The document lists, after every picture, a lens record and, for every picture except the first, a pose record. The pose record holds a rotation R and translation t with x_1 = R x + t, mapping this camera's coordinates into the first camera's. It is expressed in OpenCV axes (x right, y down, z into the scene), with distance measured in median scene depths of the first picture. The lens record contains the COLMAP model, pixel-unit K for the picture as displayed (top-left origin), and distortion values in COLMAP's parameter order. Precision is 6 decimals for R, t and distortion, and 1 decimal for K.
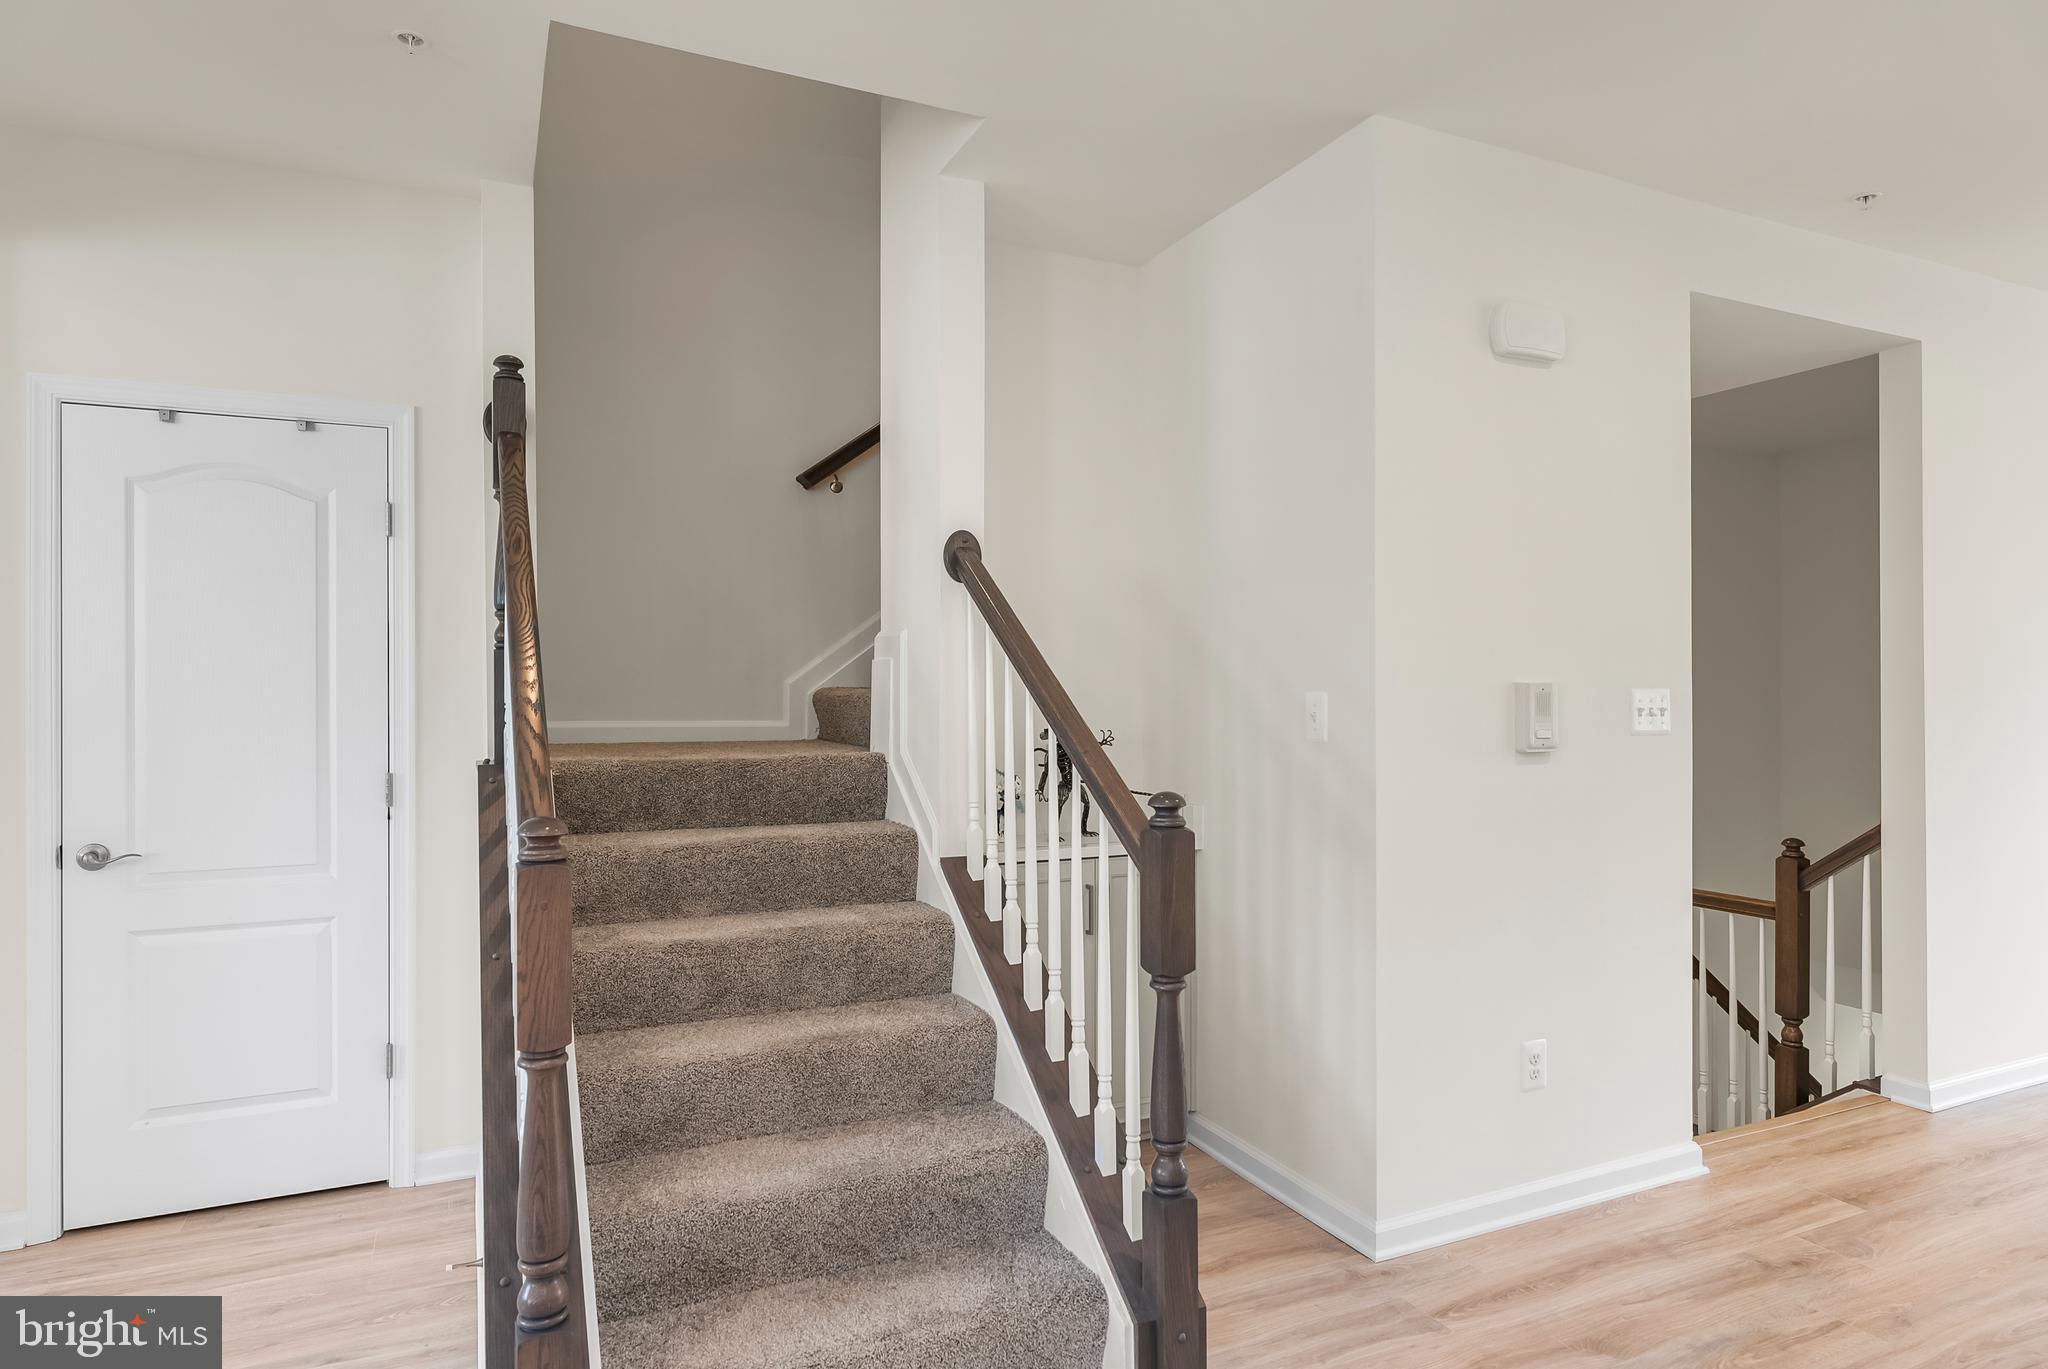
lens RADIAL K [[1175.4, 0, 1015.9], [0, 1175.4, 690.5], [0, 0, 1]] dist [-0.000623, -0.000019]
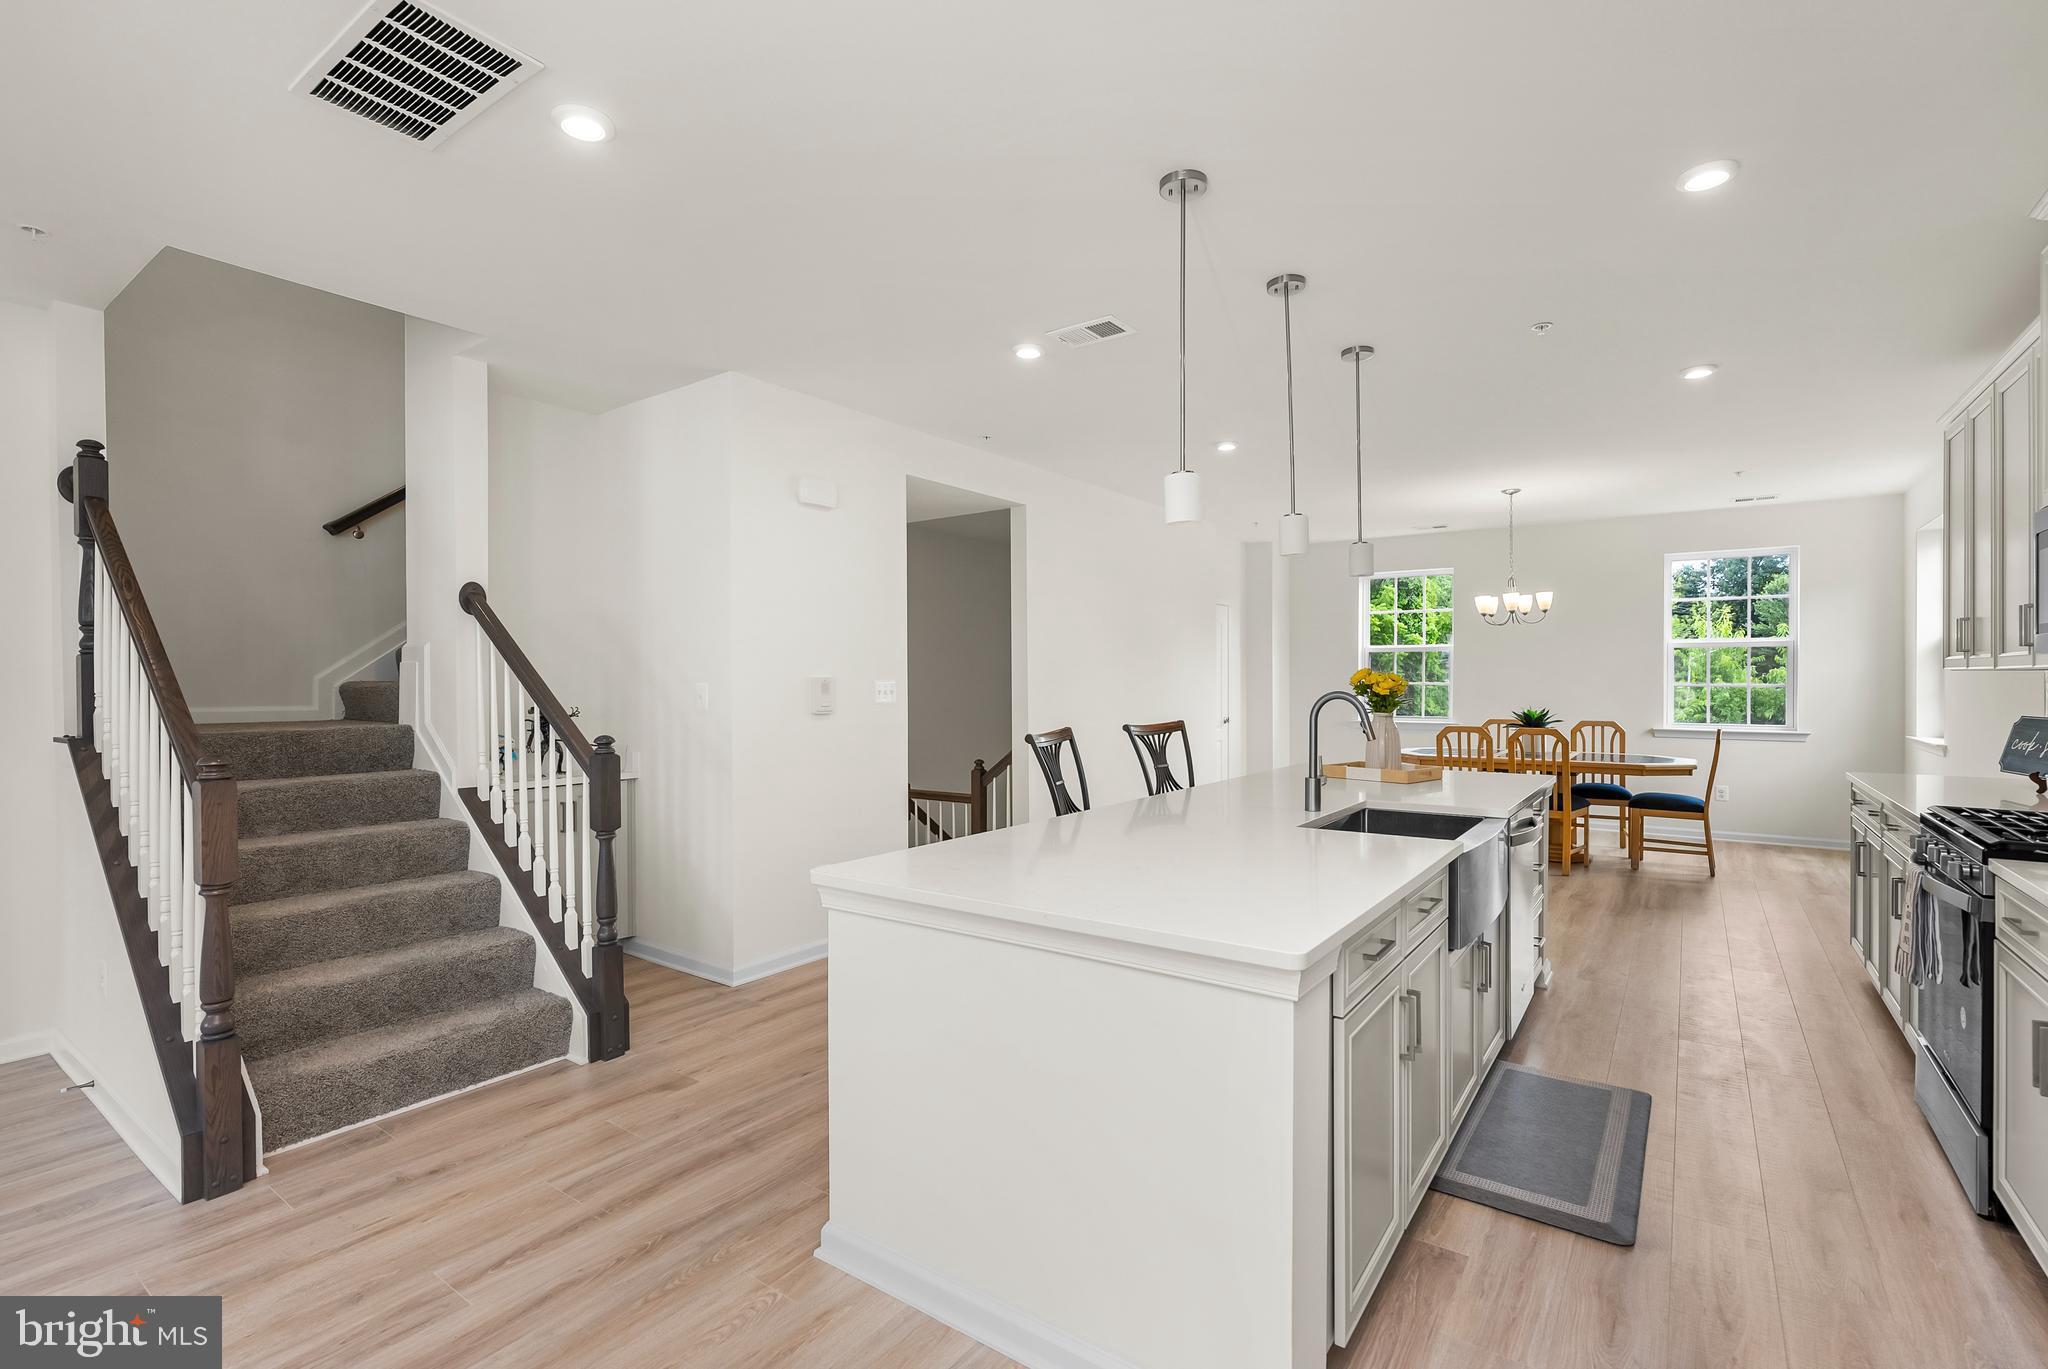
lens RADIAL K [[938.0, 0, 1013.5], [0, 938.0, 683.8], [0, 0, 1]] dist [-0.002567, 0.000508]
pose [[0.876773, -0.005455, 0.480873, -0.015467], [0.004959, 0.999985, 0.002301, 0.002527], [-0.480878, 0.000367, 0.876787, -0.493289]]
